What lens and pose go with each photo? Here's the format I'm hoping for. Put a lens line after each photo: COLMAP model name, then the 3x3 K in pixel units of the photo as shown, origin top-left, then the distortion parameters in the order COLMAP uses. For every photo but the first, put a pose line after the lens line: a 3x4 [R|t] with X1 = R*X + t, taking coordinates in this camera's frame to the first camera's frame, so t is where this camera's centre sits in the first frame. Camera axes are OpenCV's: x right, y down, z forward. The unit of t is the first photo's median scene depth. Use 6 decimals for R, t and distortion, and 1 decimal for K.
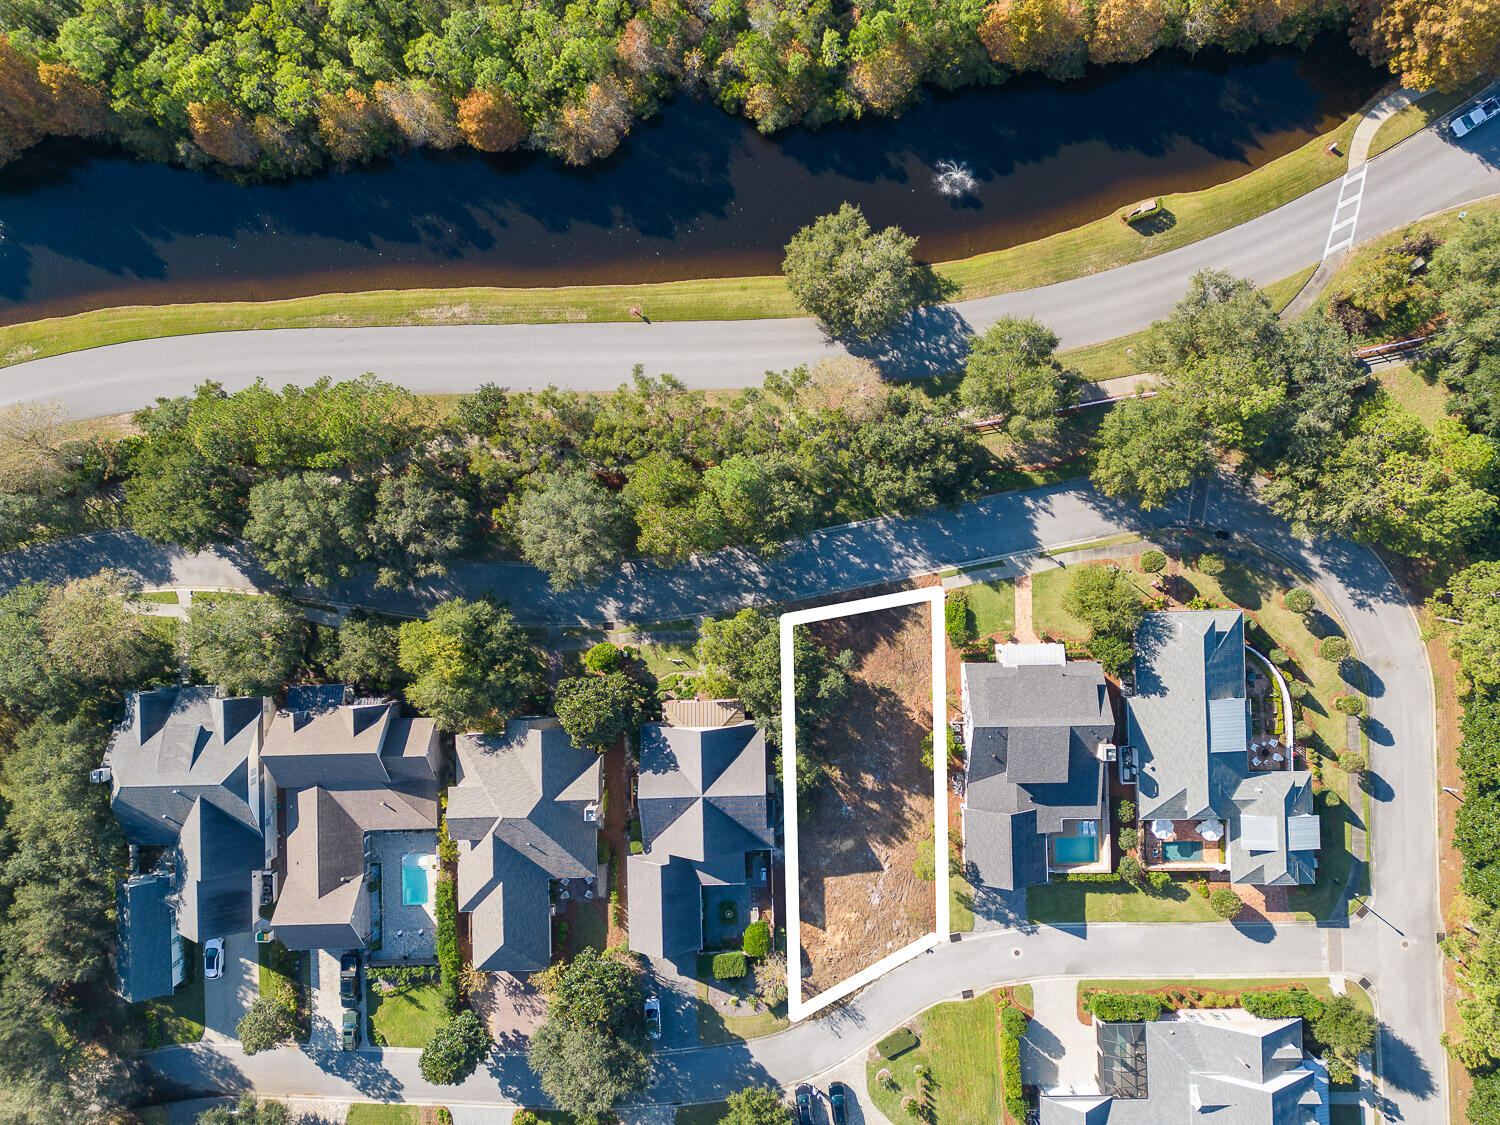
lens RADIAL K [[1051.2, 0, 764.1], [0, 1051.2, 546.3], [0, 0, 1]] dist [0.096309, -0.097076]
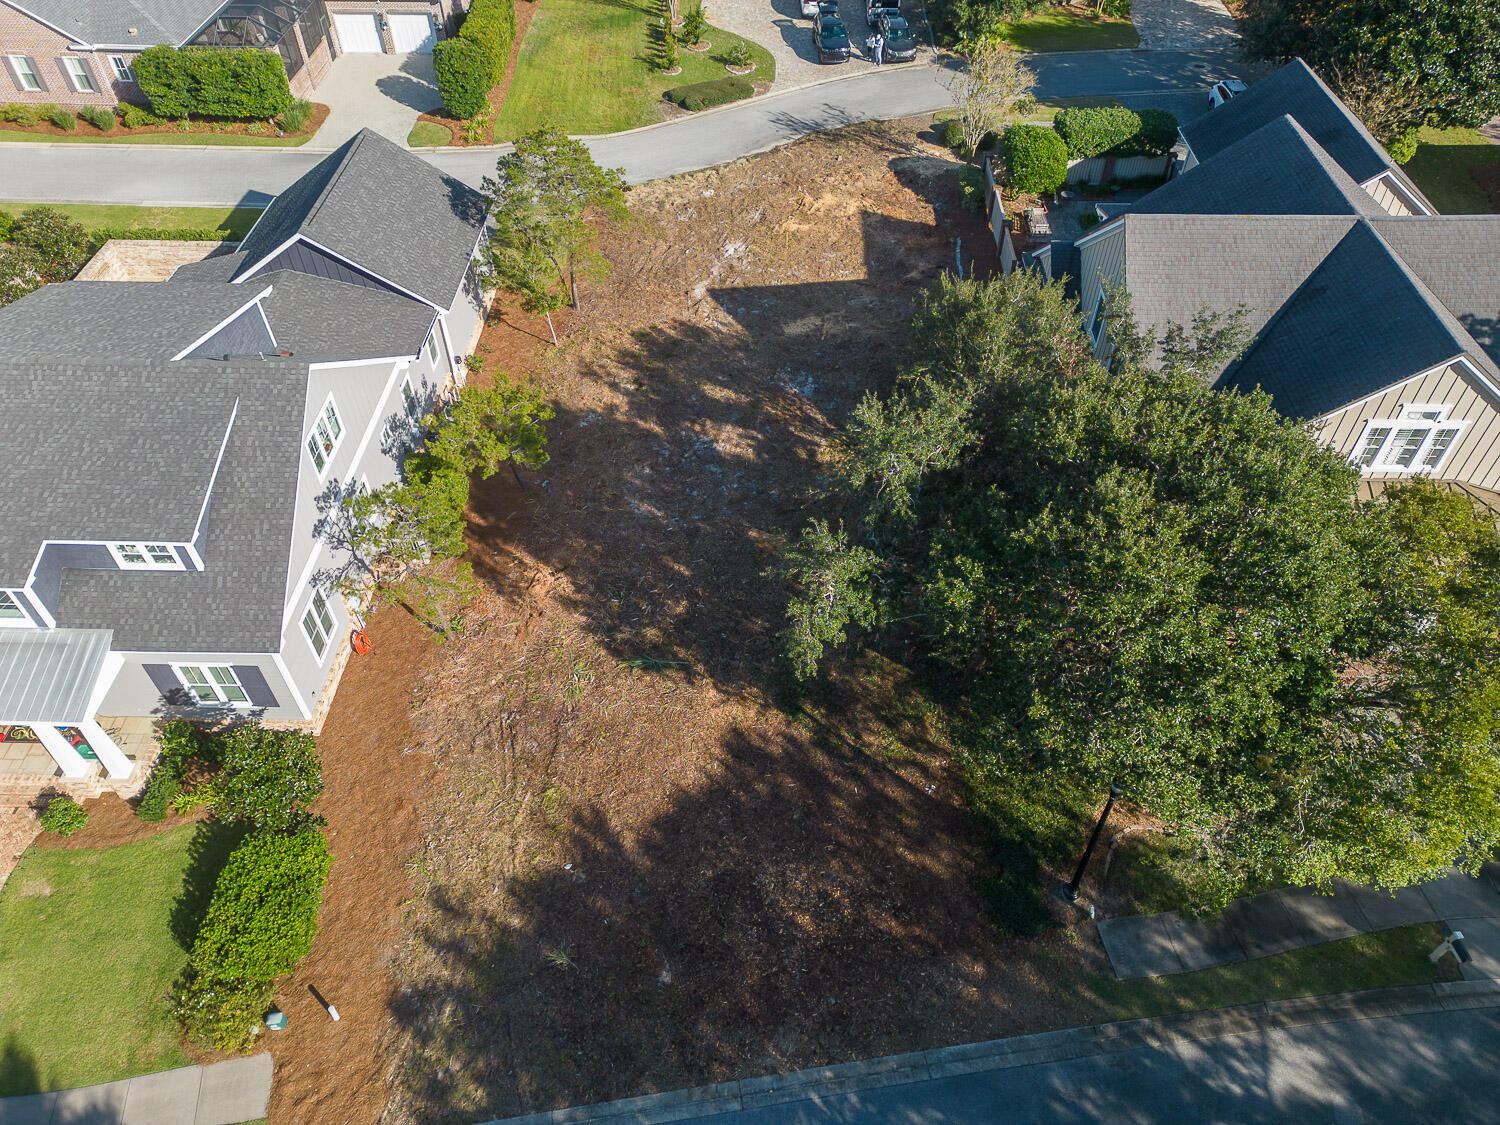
lens RADIAL K [[1051.2, 0, 764.1], [0, 1051.2, 546.3], [0, 0, 1]] dist [0.096309, -0.097076]
pose [[-0.998872, -0.020068, 0.043038, 0.075123], [0.044336, -0.718783, 0.693820, -0.022362], [0.017012, 0.694945, 0.718862, 0.796895]]
